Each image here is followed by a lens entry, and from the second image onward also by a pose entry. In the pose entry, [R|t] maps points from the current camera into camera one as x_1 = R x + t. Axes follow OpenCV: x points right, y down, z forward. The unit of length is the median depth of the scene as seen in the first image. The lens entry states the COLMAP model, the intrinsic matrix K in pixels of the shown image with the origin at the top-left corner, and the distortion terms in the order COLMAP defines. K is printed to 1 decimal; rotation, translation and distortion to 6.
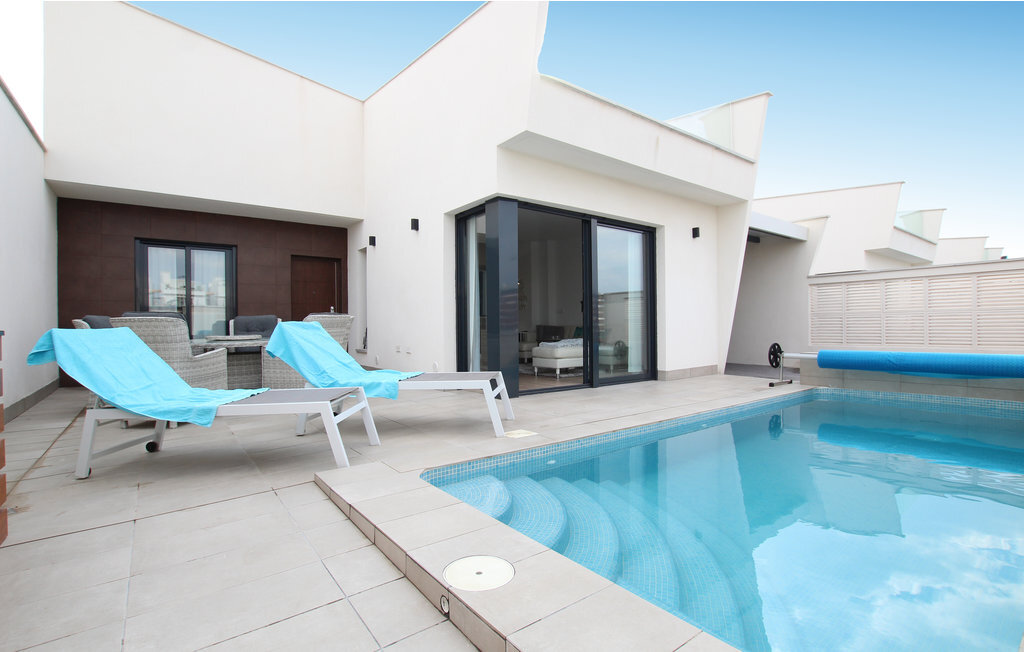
lens RADIAL K [[472.3, 0, 508.2], [0, 472.3, 324.9], [0, 0, 1]] dist [-0.023588, 0.000040]
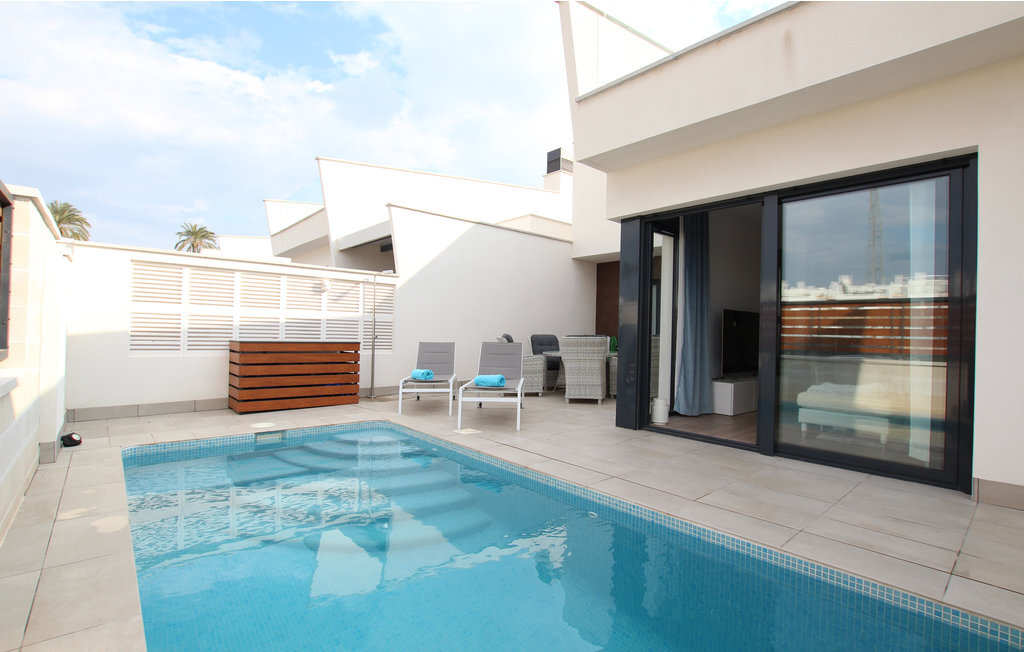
lens RADIAL K [[472.3, 0, 508.2], [0, 472.3, 324.9], [0, 0, 1]] dist [-0.023588, 0.000040]
pose [[0.077594, -0.003535, -0.996979, 0.804945], [-0.017221, 0.999840, -0.004885, -0.038607], [0.996836, 0.017548, 0.077521, 0.596899]]
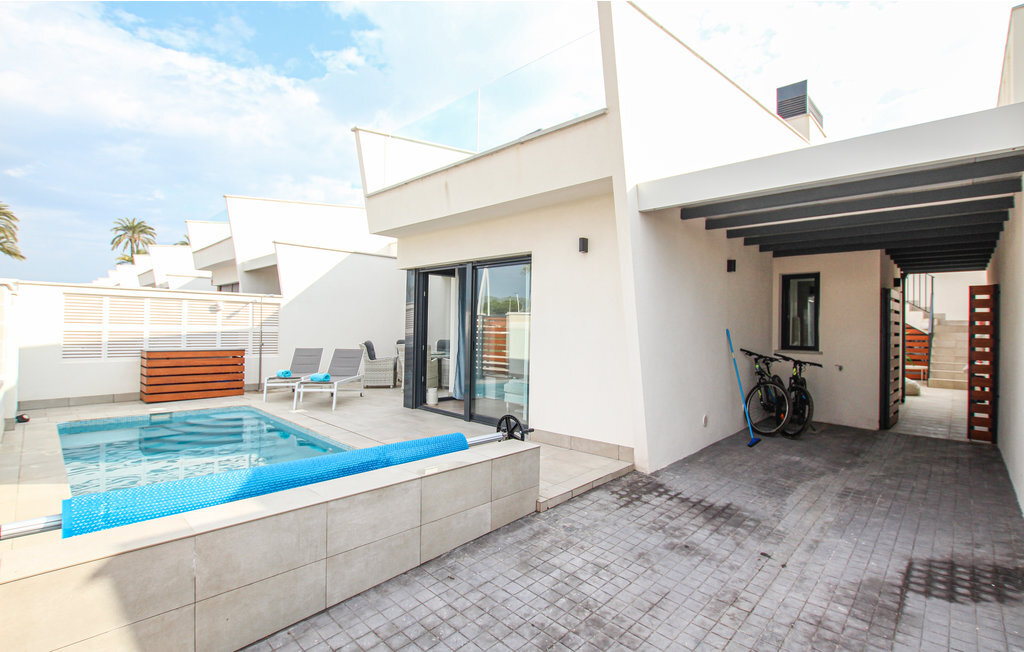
lens RADIAL K [[472.3, 0, 508.2], [0, 472.3, 324.9], [0, 0, 1]] dist [-0.023588, 0.000040]
pose [[0.161074, 0.007770, -0.986912, 1.274499], [-0.014677, 0.999877, 0.005476, -0.096720], [0.986833, 0.013603, 0.161168, 0.924405]]
